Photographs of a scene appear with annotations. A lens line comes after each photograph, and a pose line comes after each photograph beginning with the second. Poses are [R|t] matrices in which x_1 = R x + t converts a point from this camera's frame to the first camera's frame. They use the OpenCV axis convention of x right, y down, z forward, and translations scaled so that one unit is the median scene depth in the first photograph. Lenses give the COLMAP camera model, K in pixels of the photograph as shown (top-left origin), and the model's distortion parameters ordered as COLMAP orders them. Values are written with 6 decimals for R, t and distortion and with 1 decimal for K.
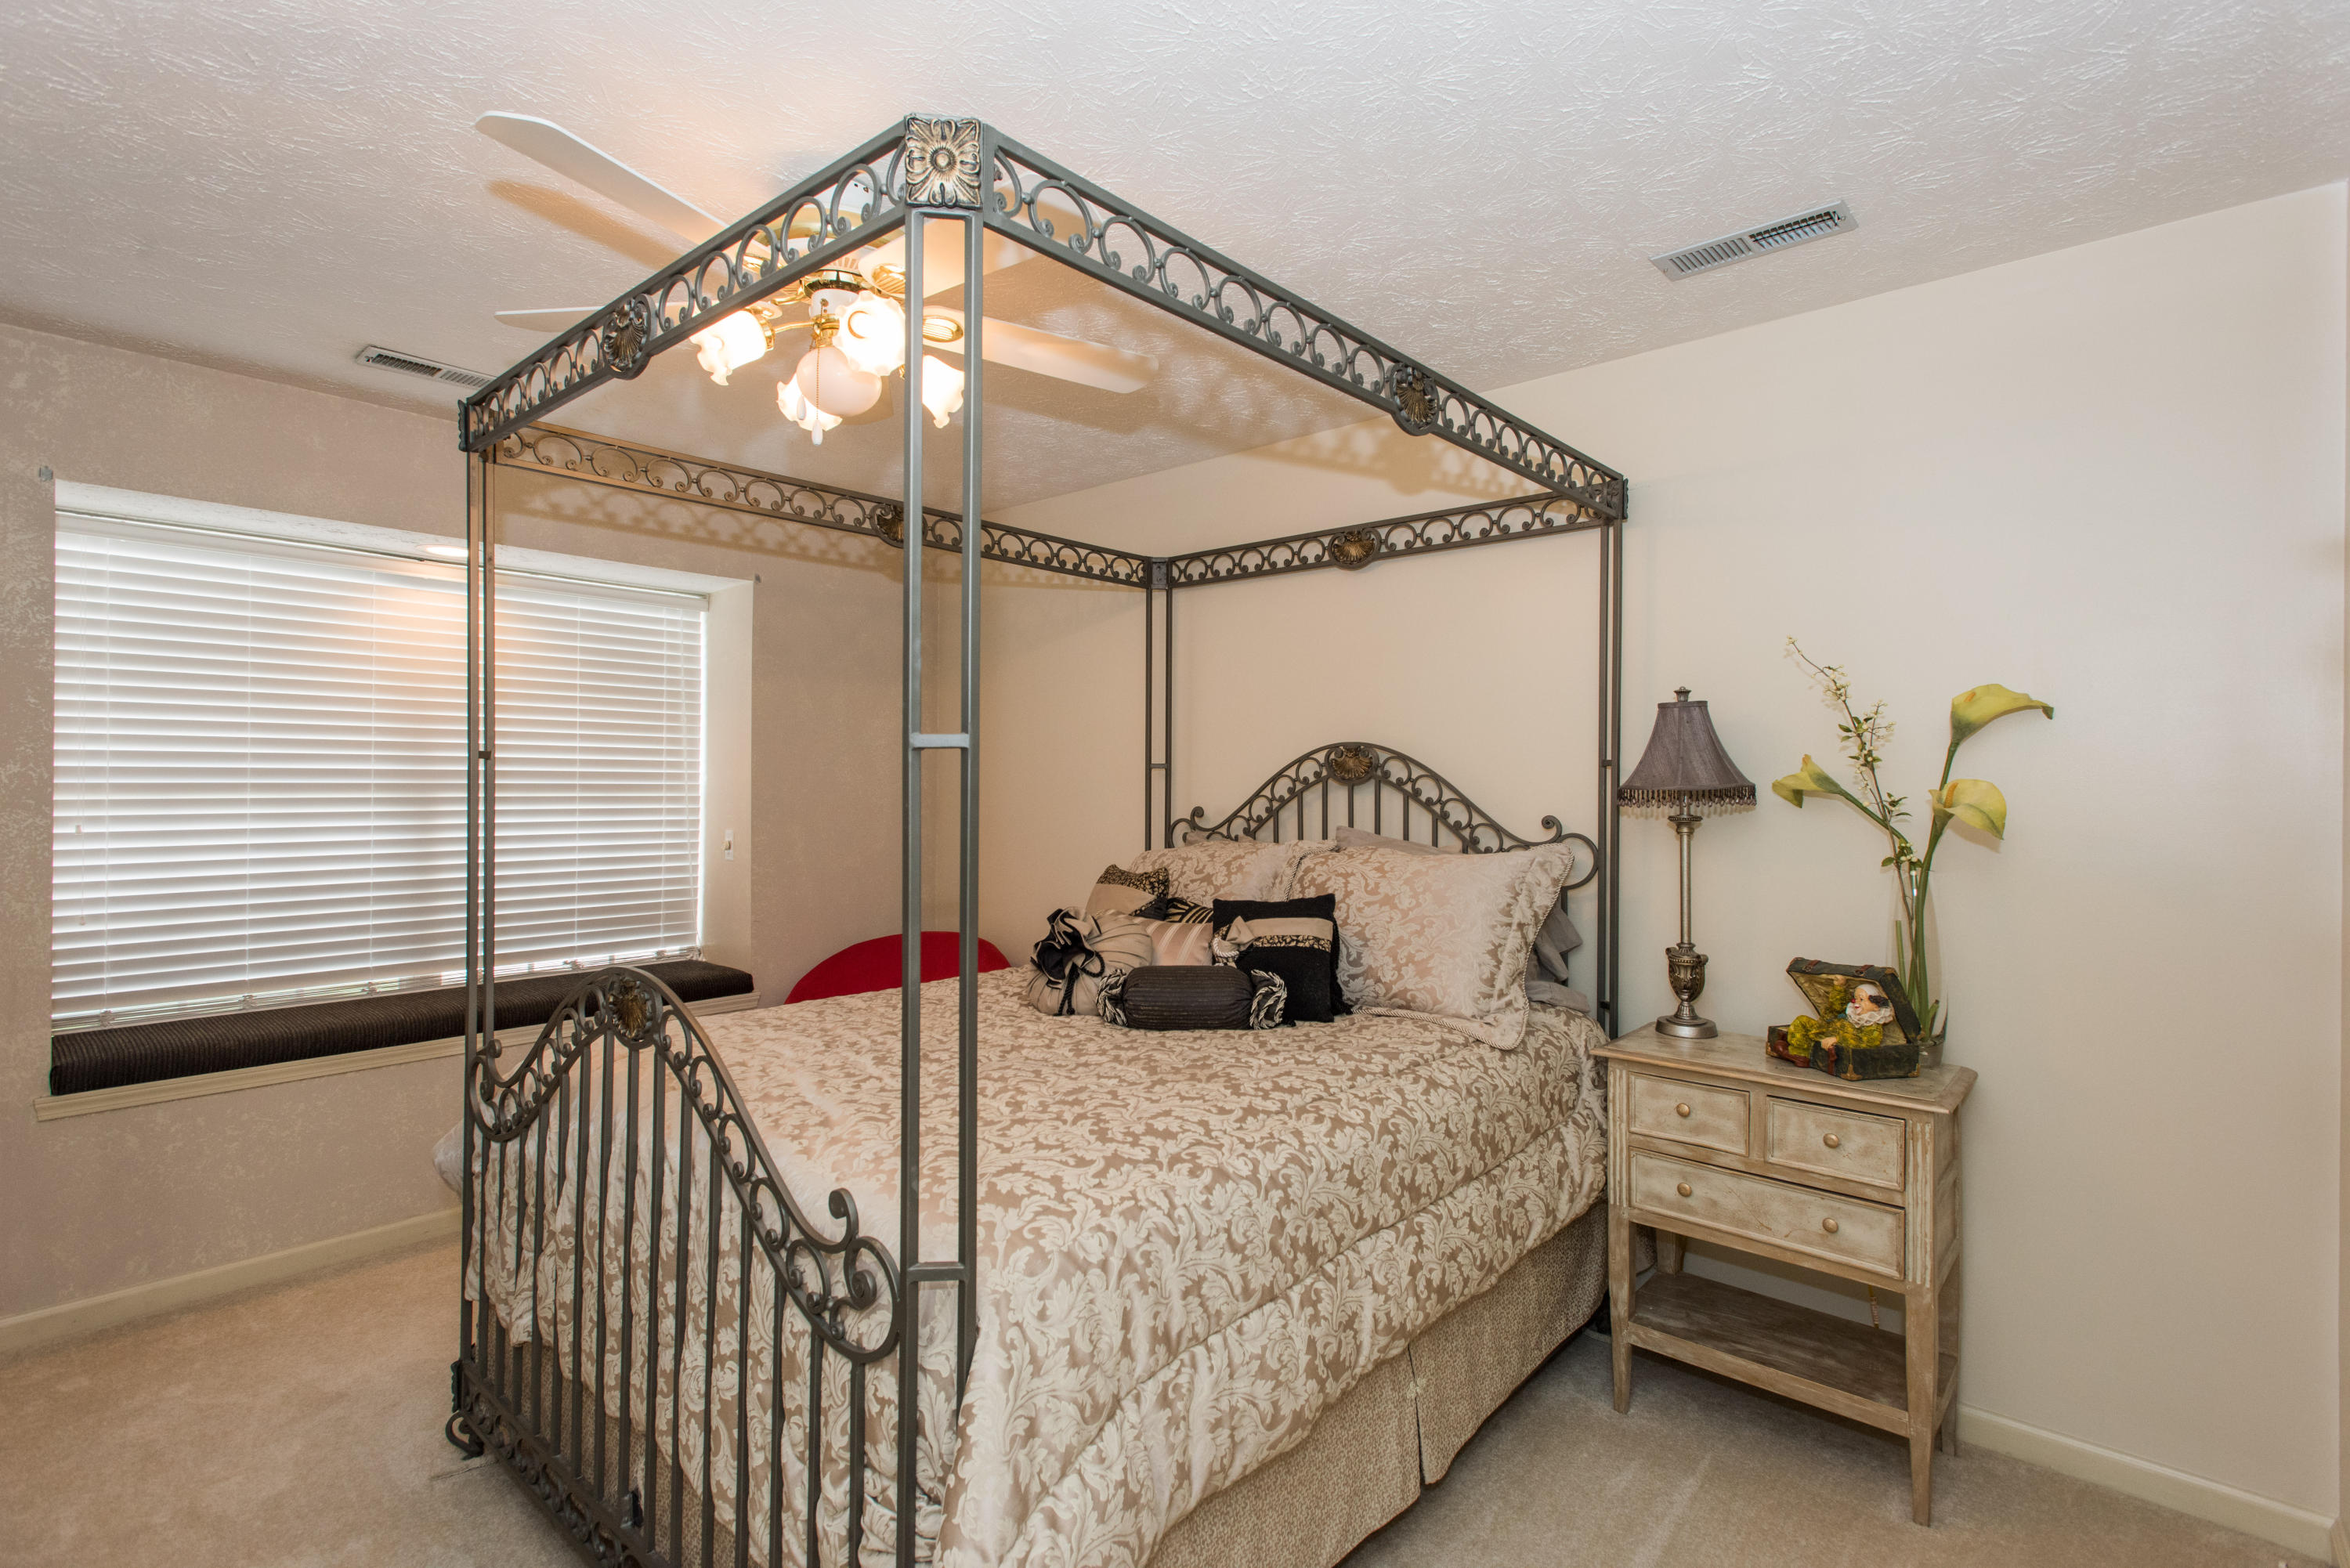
lens RADIAL K [[1132.8, 0, 1174.9], [0, 1132.8, 778.6], [0, 0, 1]] dist [0.000219, 0.000018]
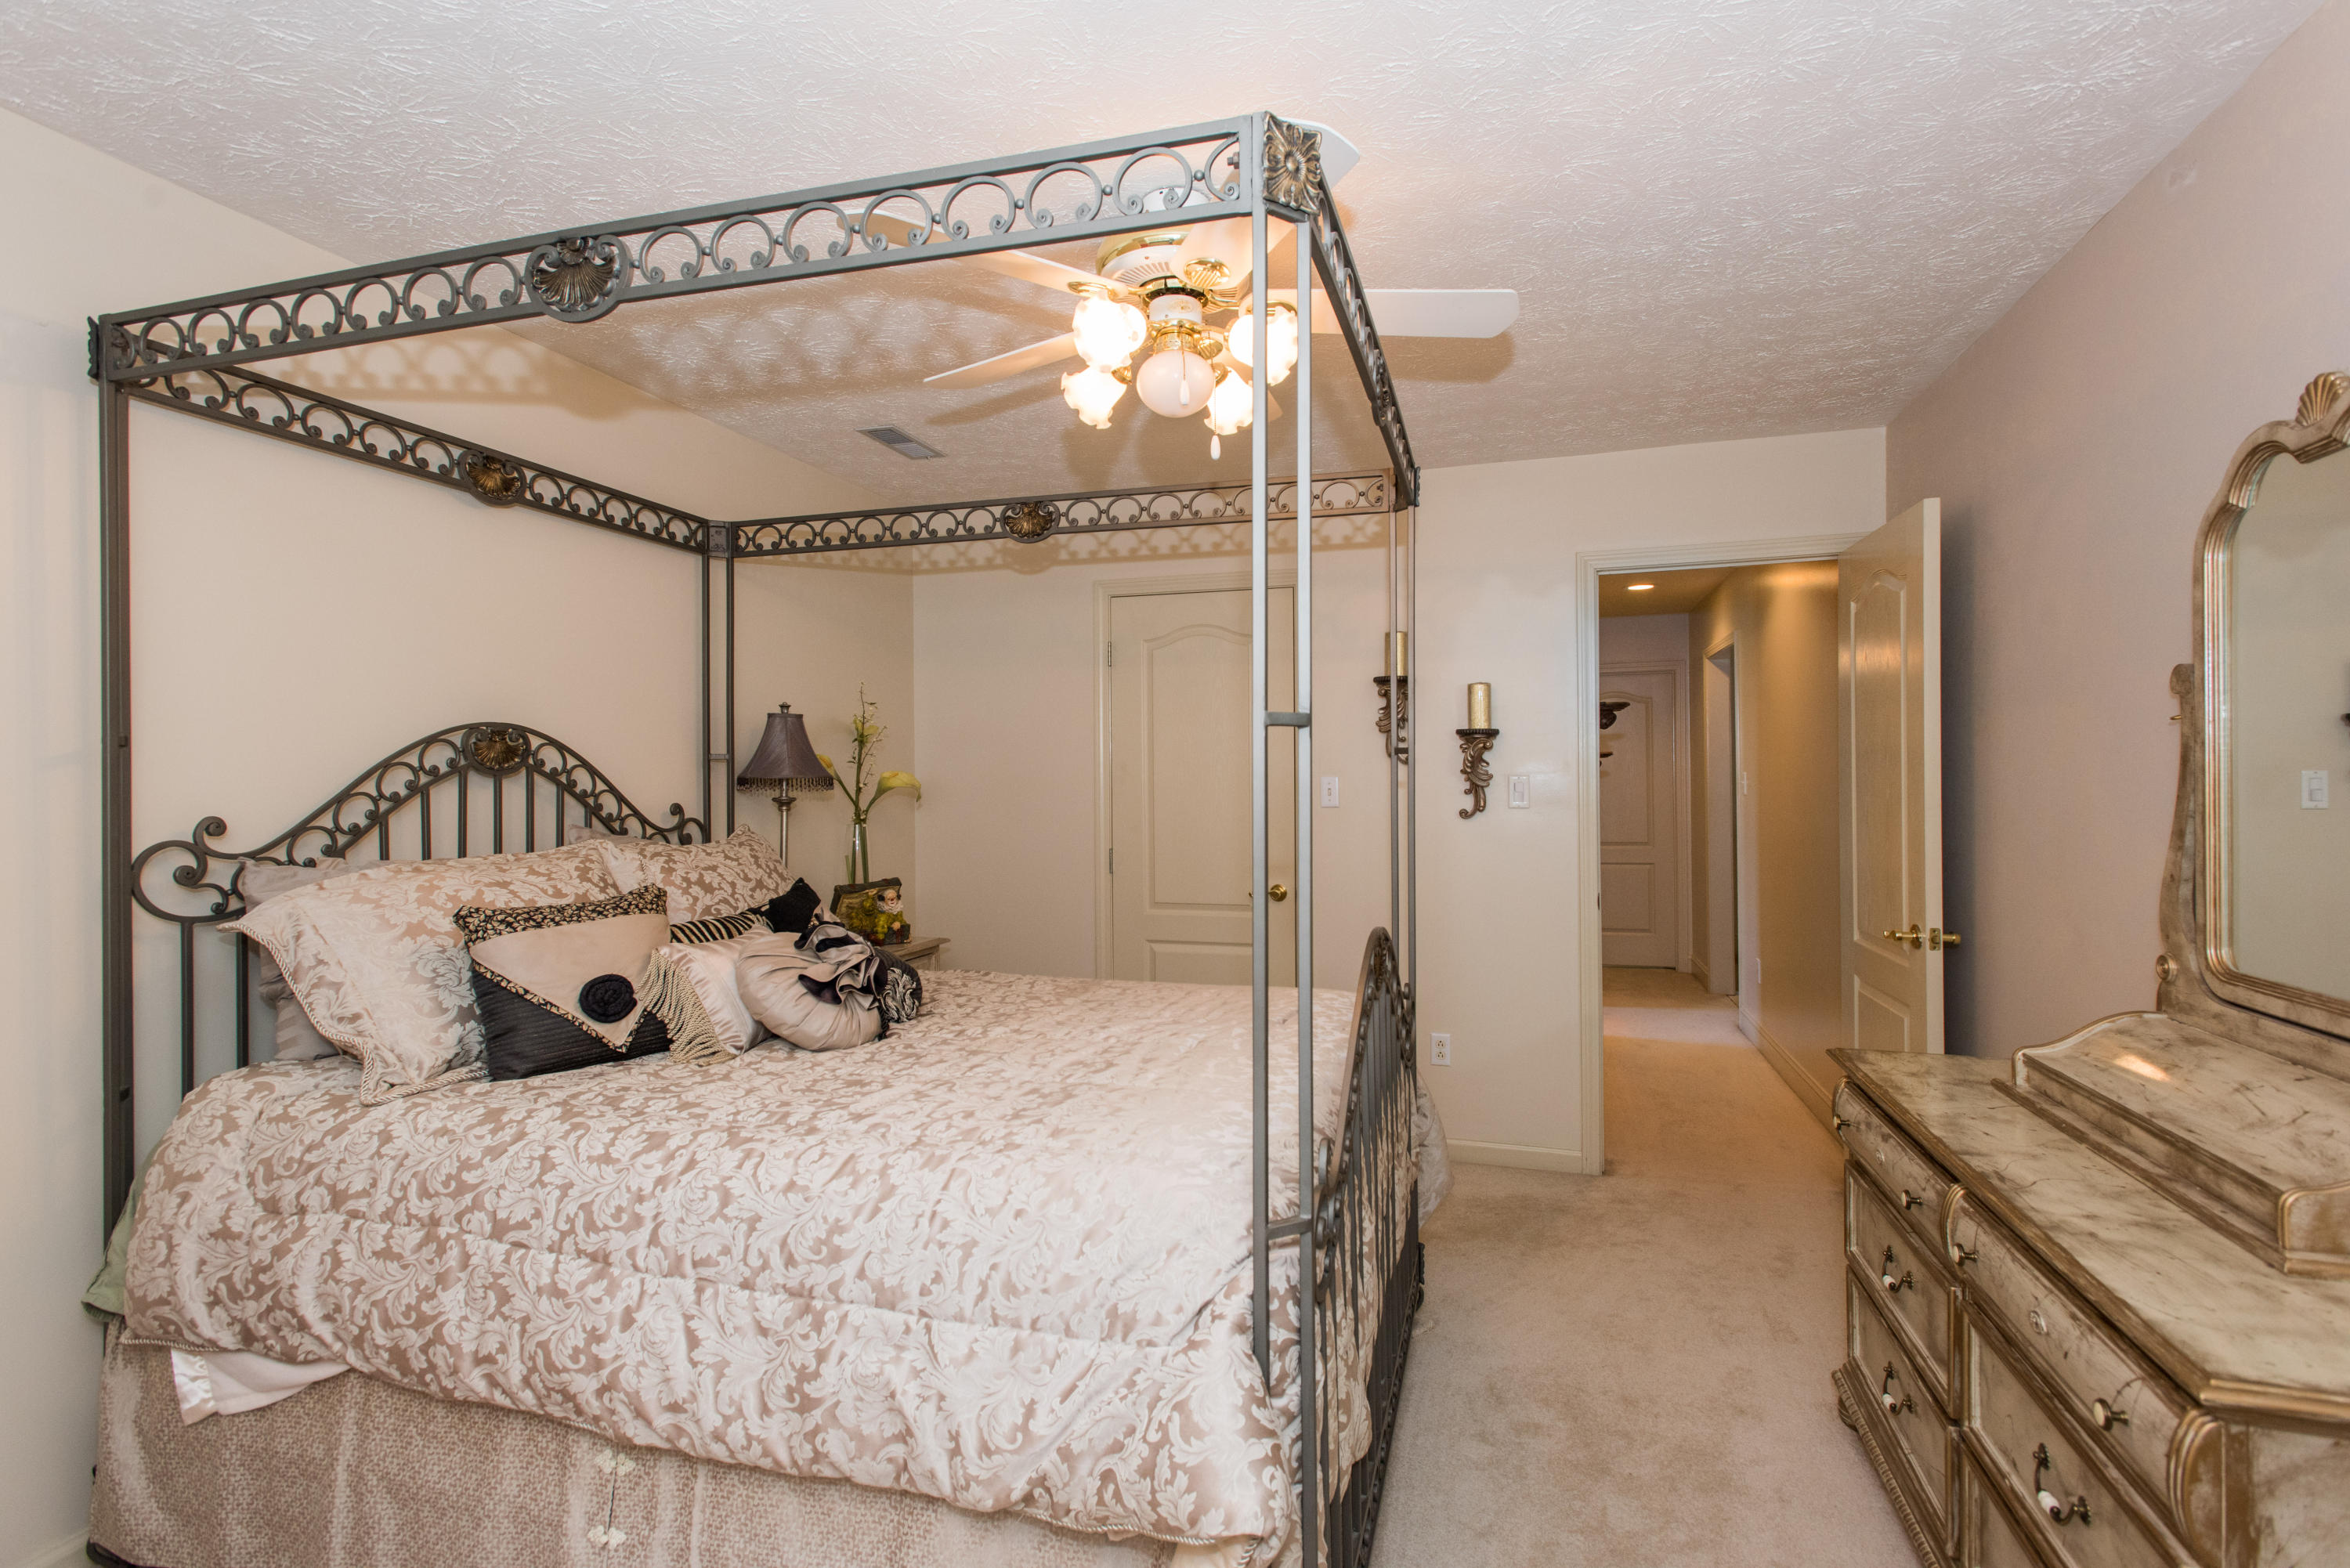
lens RADIAL K [[1132.8, 0, 1175.6], [0, 1132.8, 778.2], [0, 0, 1]] dist [0.000219, 0.000018]
pose [[-0.417625, -0.010043, 0.908564, -0.772734], [-0.009382, 0.999933, 0.006741, -0.002832], [-0.908571, -0.005709, -0.417691, 0.902832]]
